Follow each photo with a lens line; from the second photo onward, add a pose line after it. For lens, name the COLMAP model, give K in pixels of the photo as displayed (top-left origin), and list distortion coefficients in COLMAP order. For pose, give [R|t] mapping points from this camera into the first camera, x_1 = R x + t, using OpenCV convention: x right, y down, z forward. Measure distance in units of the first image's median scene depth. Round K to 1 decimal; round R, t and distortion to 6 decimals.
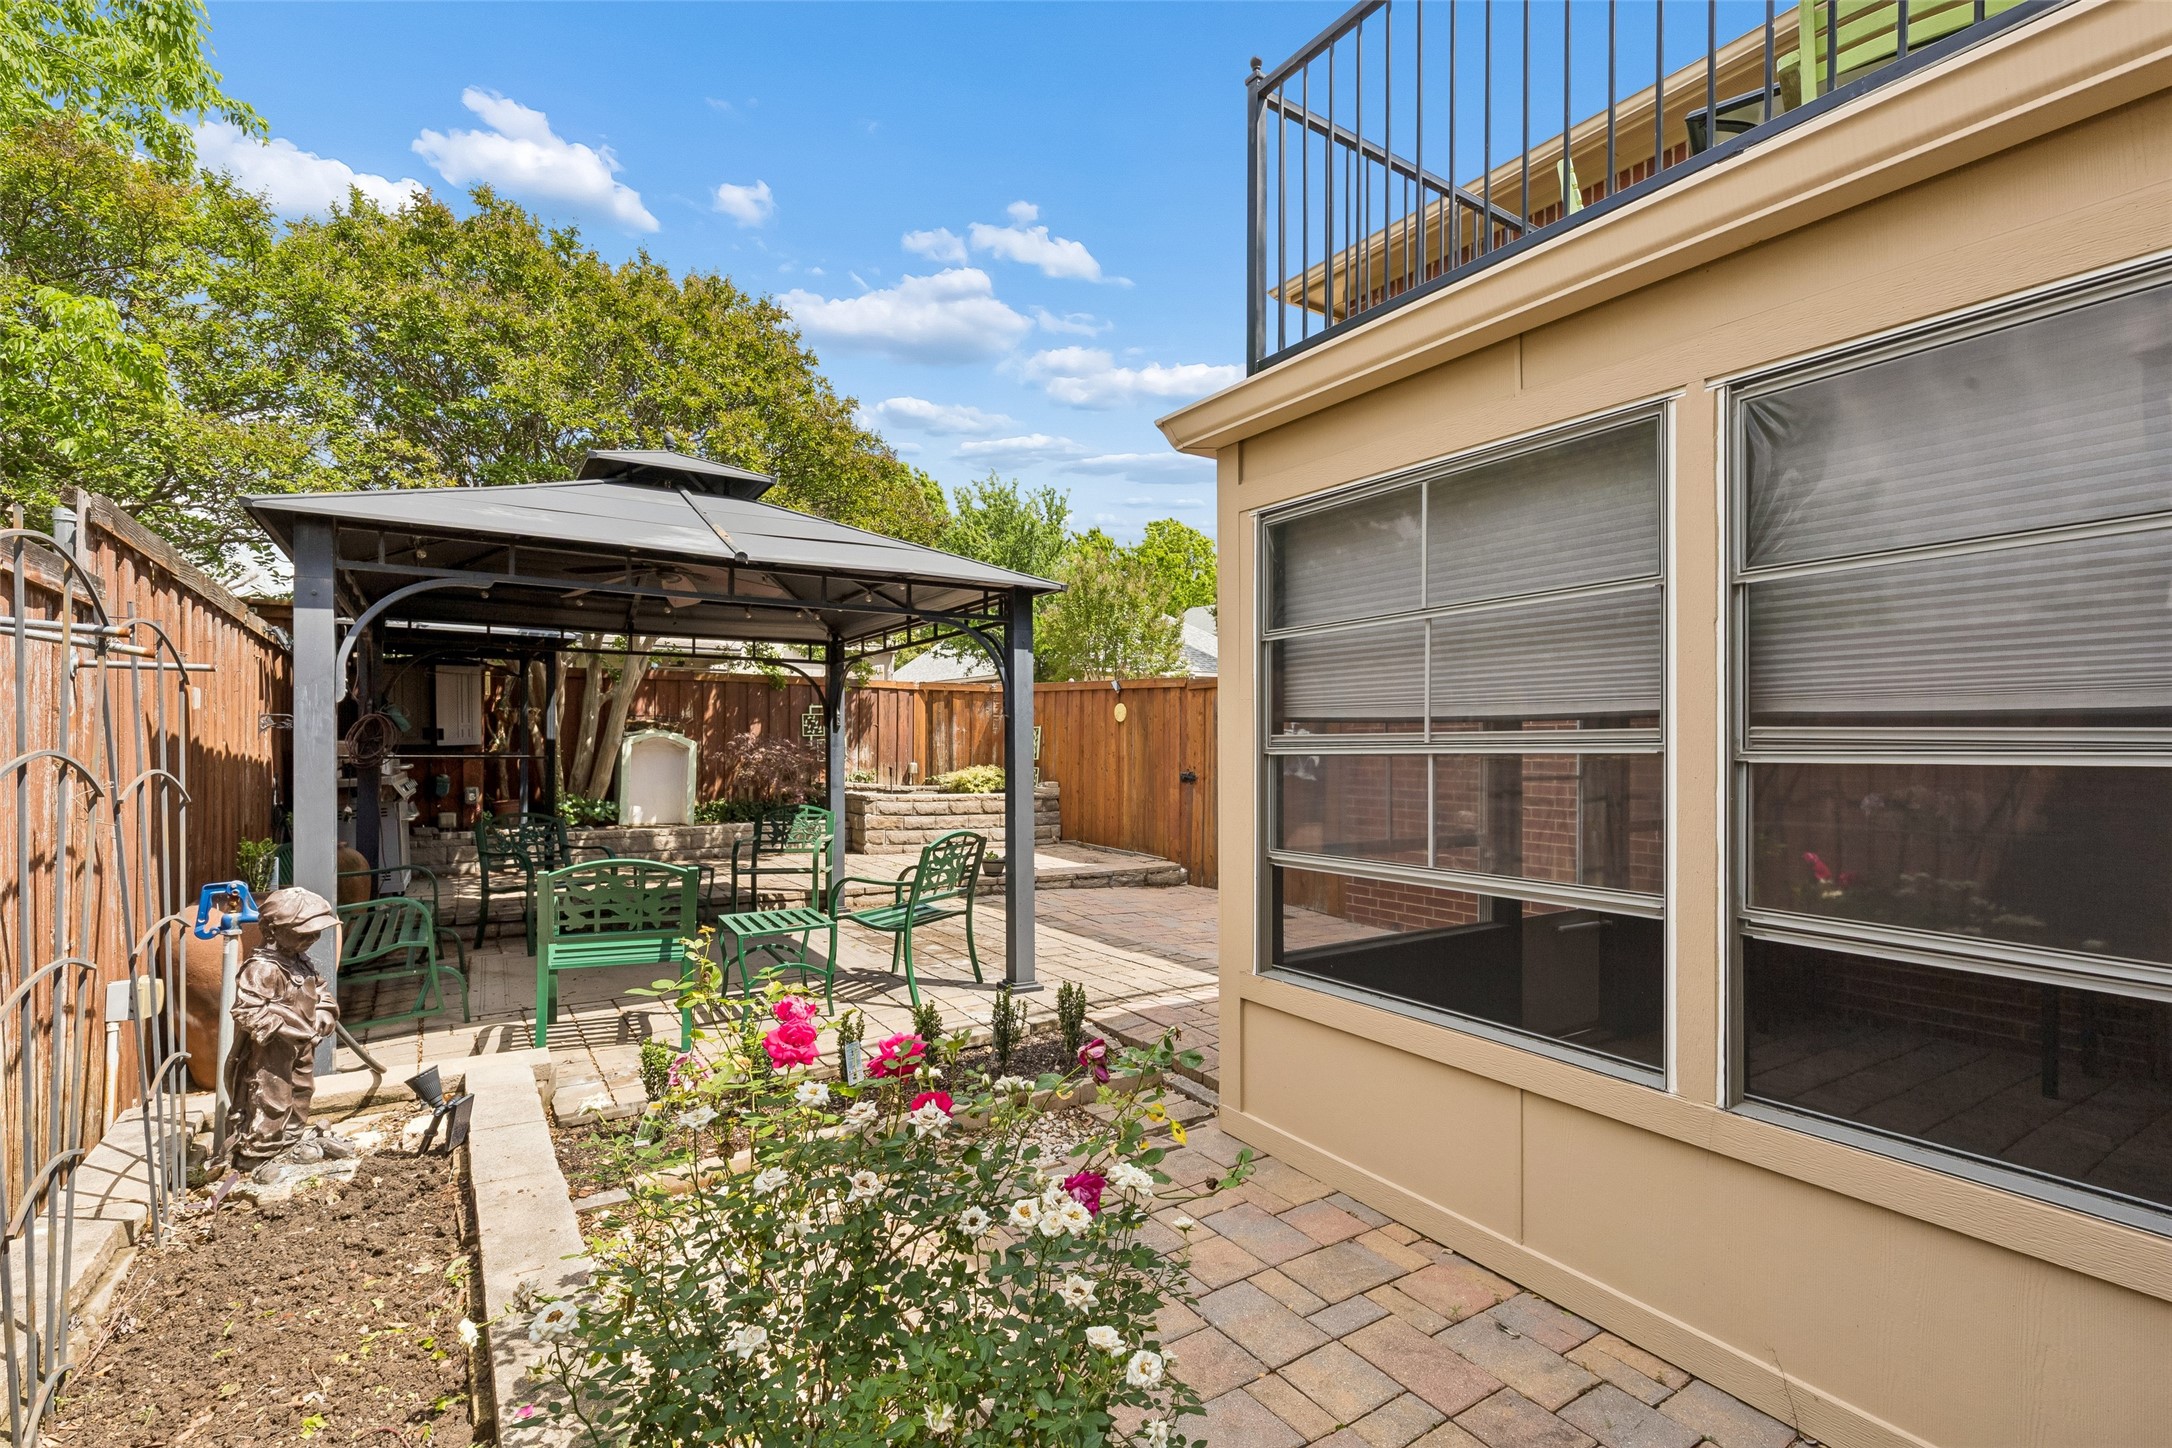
lens RADIAL K [[985.5, 0, 1076.2], [0, 985.5, 732.2], [0, 0, 1]] dist [0.010554, -0.000973]
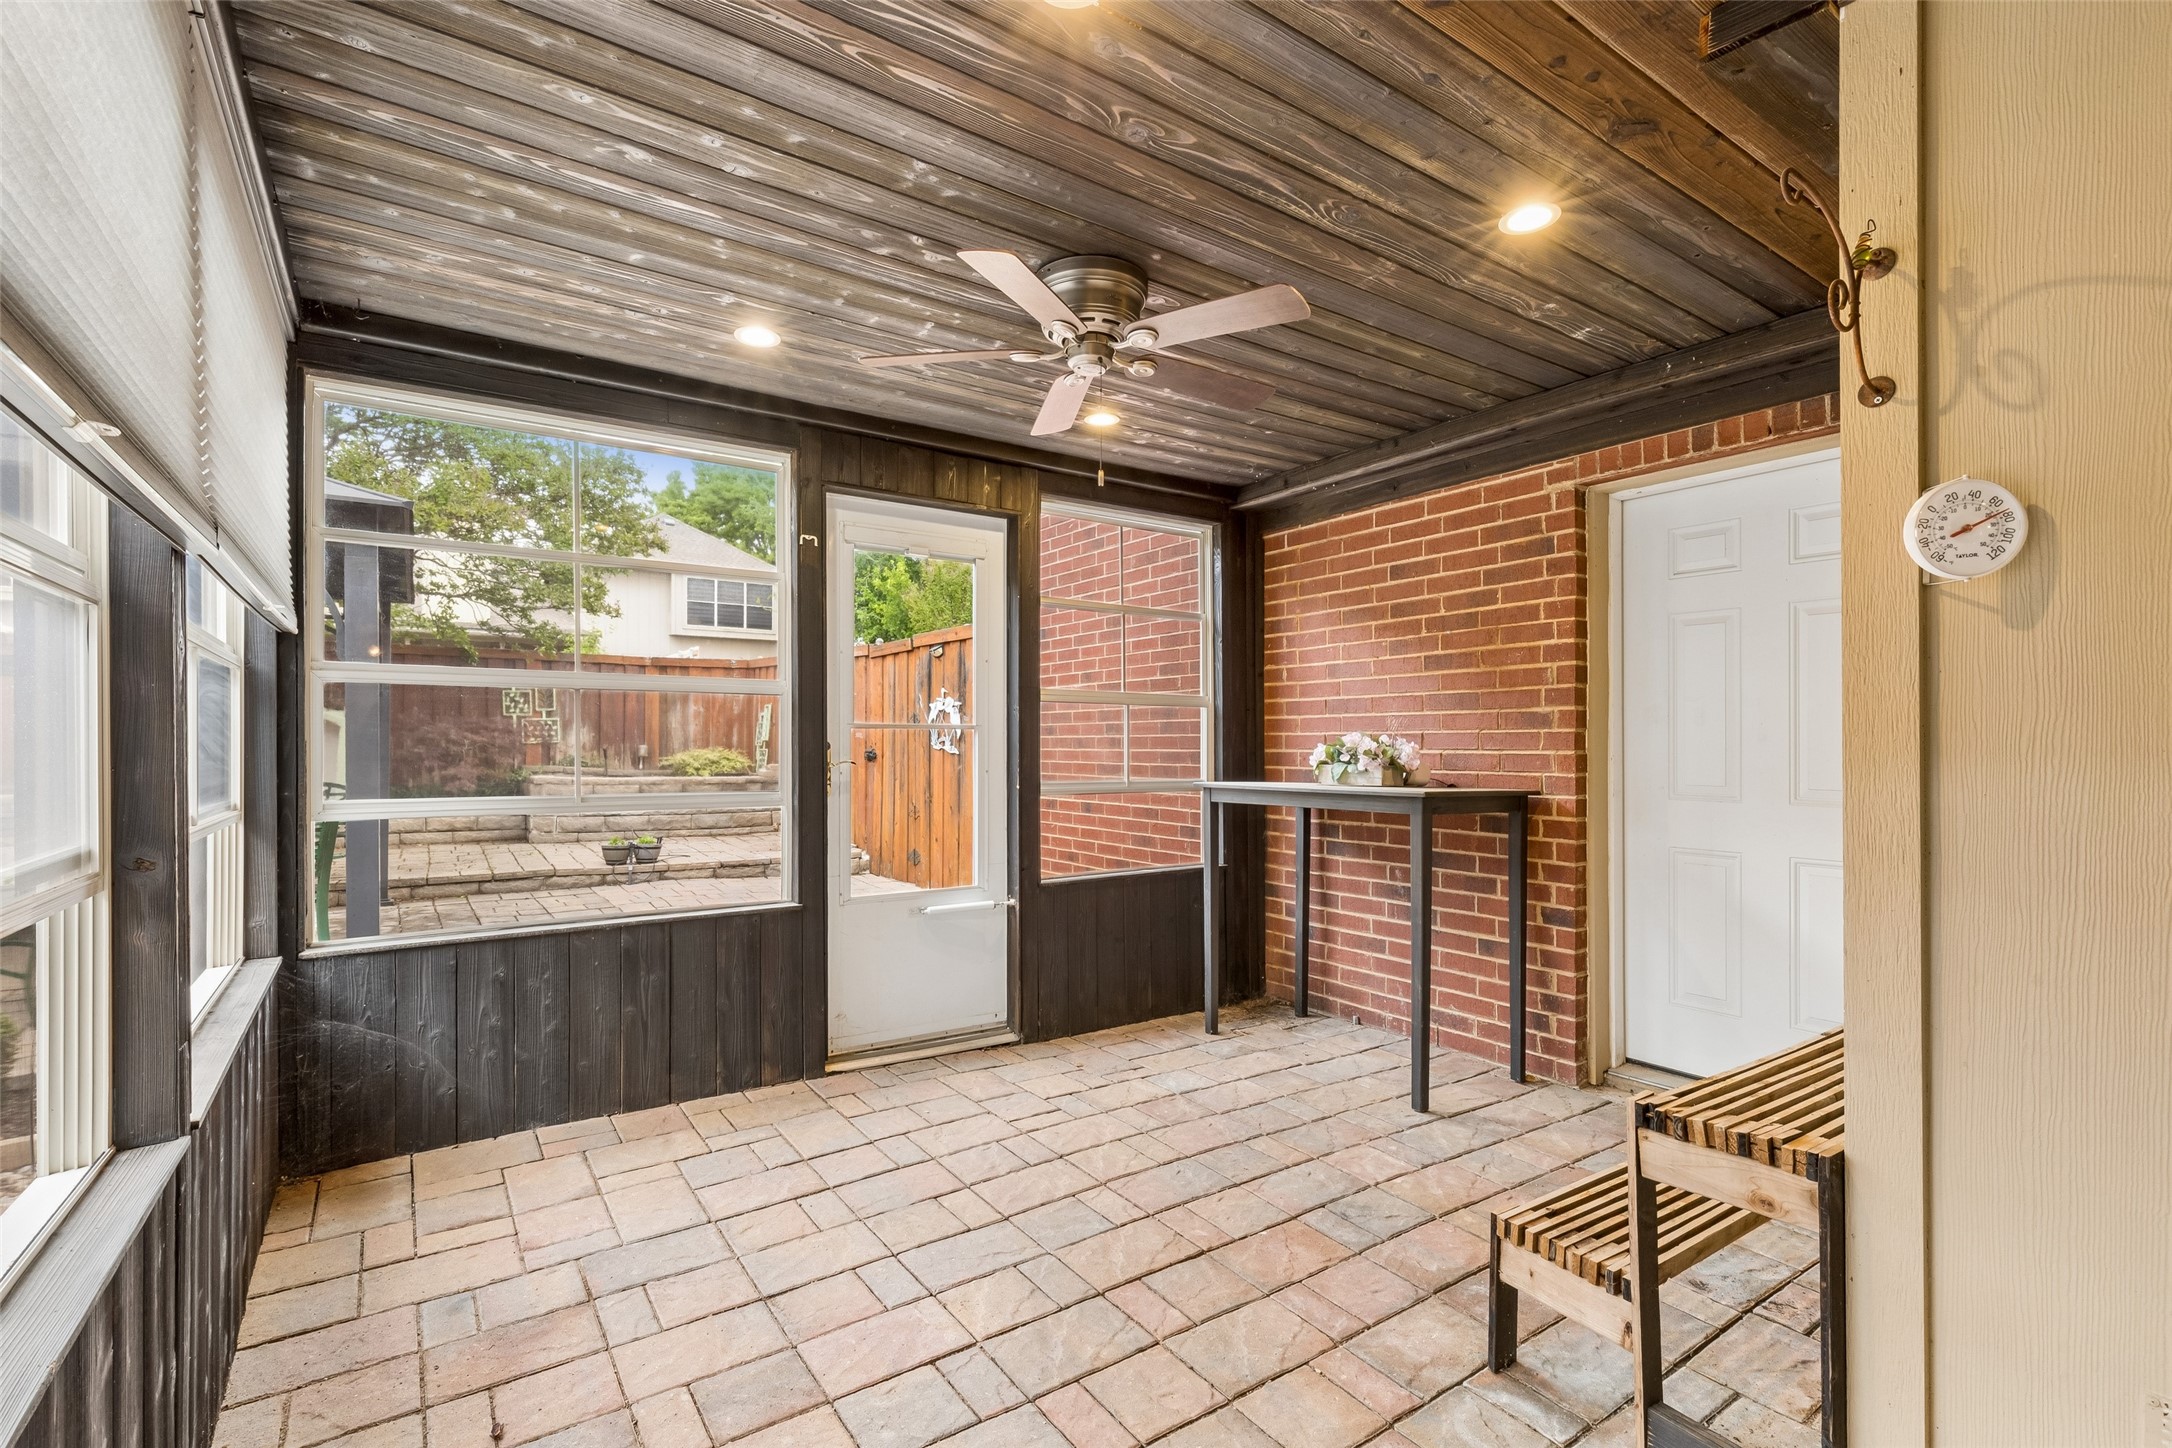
lens RADIAL K [[985.5, 0, 1079.7], [0, 985.5, 713.2], [0, 0, 1]] dist [0.010554, -0.000973]
pose [[0.999585, -0.000654, 0.028784, 0.270567], [0.001224, 0.999803, -0.019814, 0.024091], [-0.028766, 0.019841, 0.999389, 0.080076]]
